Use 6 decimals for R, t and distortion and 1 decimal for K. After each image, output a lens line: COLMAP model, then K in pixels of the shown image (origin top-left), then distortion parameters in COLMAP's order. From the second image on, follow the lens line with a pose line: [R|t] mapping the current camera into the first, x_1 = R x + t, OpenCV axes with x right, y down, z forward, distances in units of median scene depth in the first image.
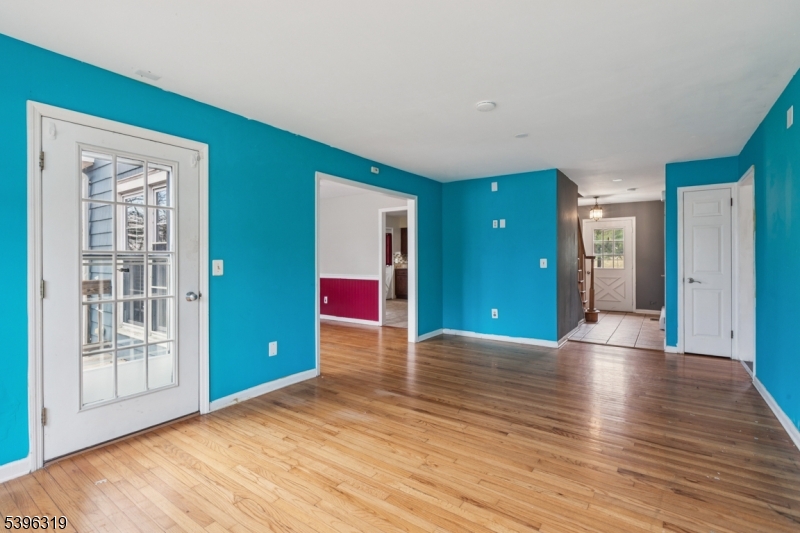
lens RADIAL K [[371.5, 0, 397.8], [0, 371.5, 262.6], [0, 0, 1]] dist [-0.002473, -0.000453]
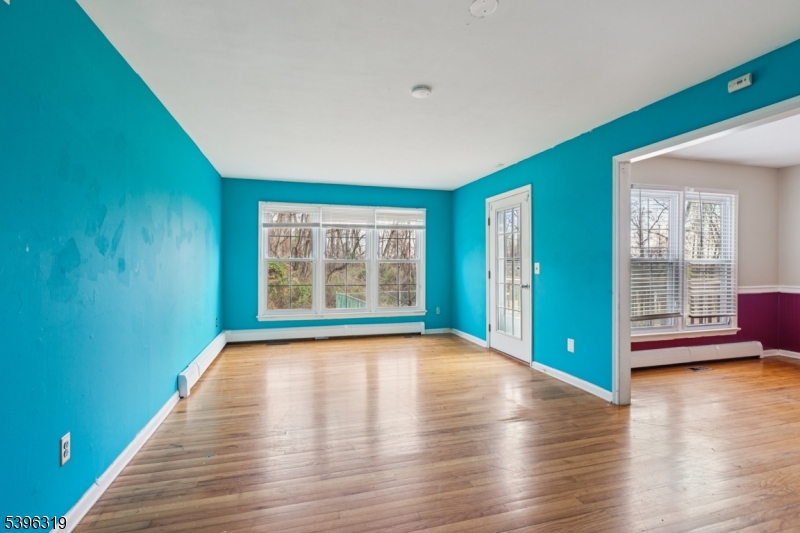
lens RADIAL K [[371.5, 0, 395.8], [0, 371.5, 263.9], [0, 0, 1]] dist [-0.002473, -0.000453]
pose [[-0.620877, 0.005792, -0.783887, 0.833874], [-0.002646, 0.999952, 0.009484, -0.013424], [0.783904, 0.007963, -0.620831, 1.285631]]
